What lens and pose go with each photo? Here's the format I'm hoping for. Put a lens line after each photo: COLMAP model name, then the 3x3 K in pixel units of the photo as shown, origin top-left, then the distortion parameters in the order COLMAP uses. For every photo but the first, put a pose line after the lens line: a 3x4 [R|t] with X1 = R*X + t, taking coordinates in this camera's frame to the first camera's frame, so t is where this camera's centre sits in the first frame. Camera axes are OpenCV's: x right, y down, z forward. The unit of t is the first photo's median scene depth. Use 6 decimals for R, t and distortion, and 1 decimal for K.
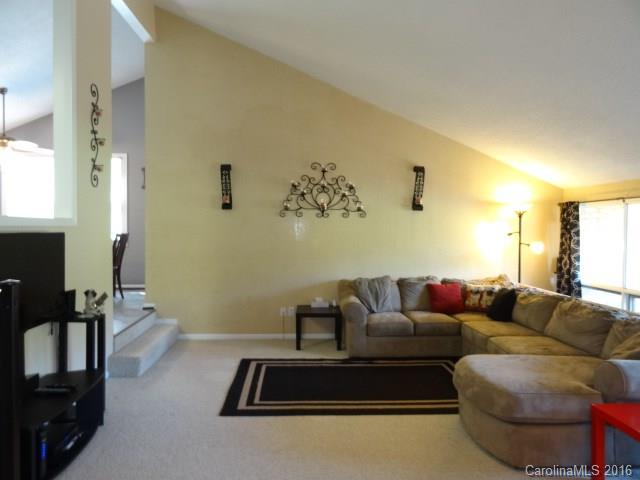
lens RADIAL K [[443.7, 0, 318.5], [0, 443.7, 238.5], [0, 0, 1]] dist [0.001562, -0.011303]
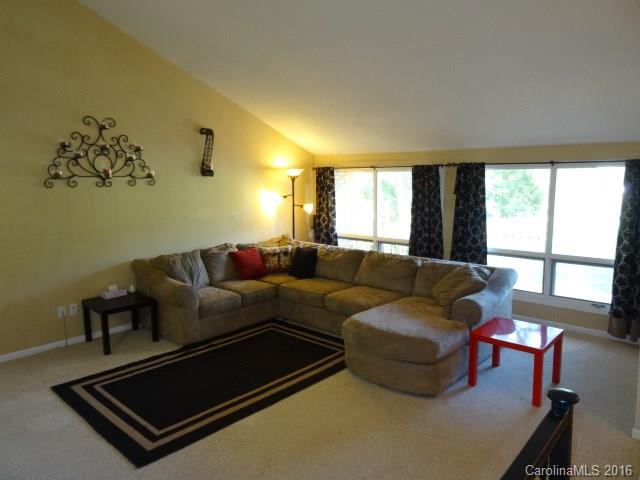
lens RADIAL K [[443.7, 0, 318.3], [0, 443.7, 239.7], [0, 0, 1]] dist [0.001562, -0.011303]
pose [[0.725577, -0.111460, 0.679055, -0.271324], [0.030319, 0.991015, 0.130269, -0.046661], [-0.687473, -0.073932, 0.722437, 0.152166]]
